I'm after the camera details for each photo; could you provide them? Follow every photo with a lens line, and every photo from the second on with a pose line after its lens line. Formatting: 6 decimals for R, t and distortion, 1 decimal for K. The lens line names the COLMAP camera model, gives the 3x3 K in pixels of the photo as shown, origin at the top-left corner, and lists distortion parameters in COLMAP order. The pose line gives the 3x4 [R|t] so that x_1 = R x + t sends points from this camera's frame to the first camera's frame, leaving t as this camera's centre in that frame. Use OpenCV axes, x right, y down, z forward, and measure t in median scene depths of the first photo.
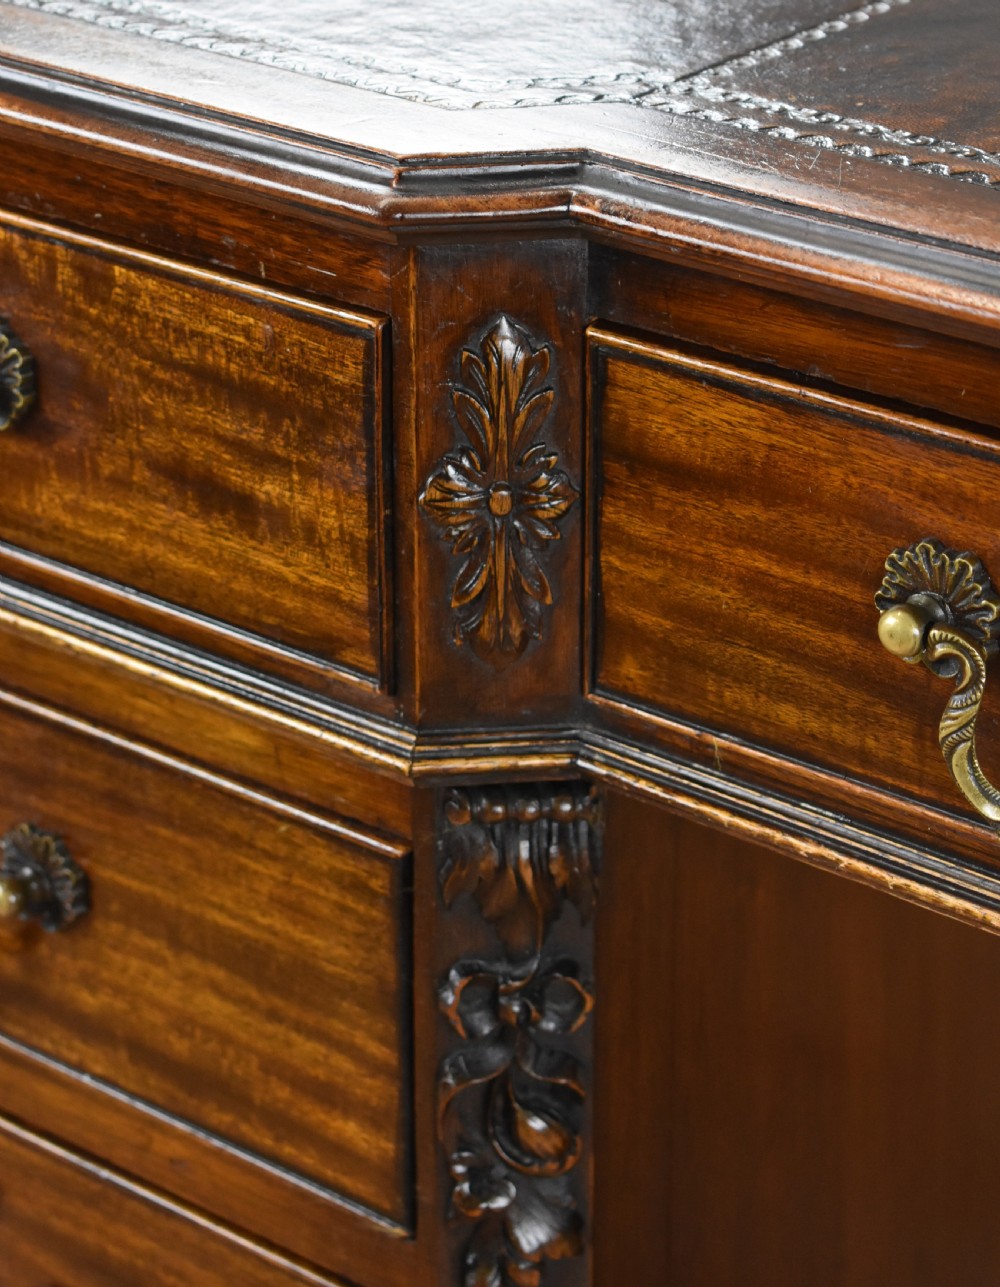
lens RADIAL K [[3584.2, 0, 499.1], [0, 3584.2, 641.9], [0, 0, 1]] dist [0.248792, -0.737656]
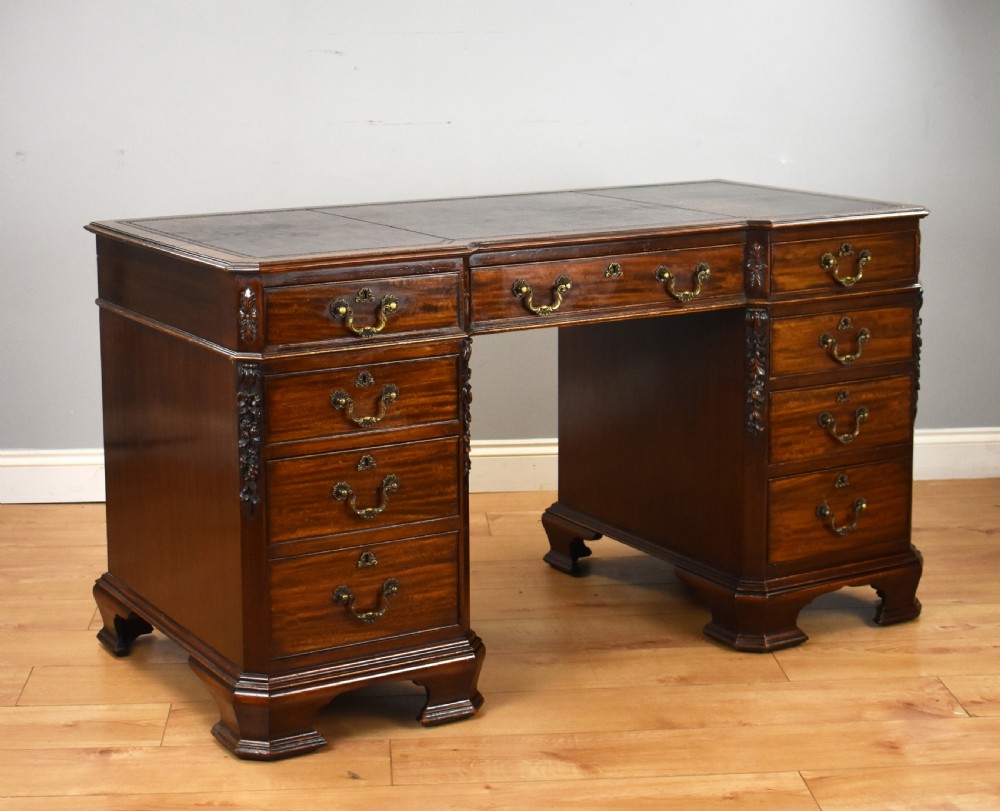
lens RADIAL K [[1969.4, 0, 500.0], [0, 1969.4, 405.5], [0, 0, 1]] dist [-0.141511, -0.217378]
pose [[0.350159, -0.195138, 0.916139, -3.430196], [0.409013, 0.911742, 0.037872, 0.038142], [-0.842672, 0.361452, 0.399069, -0.516982]]
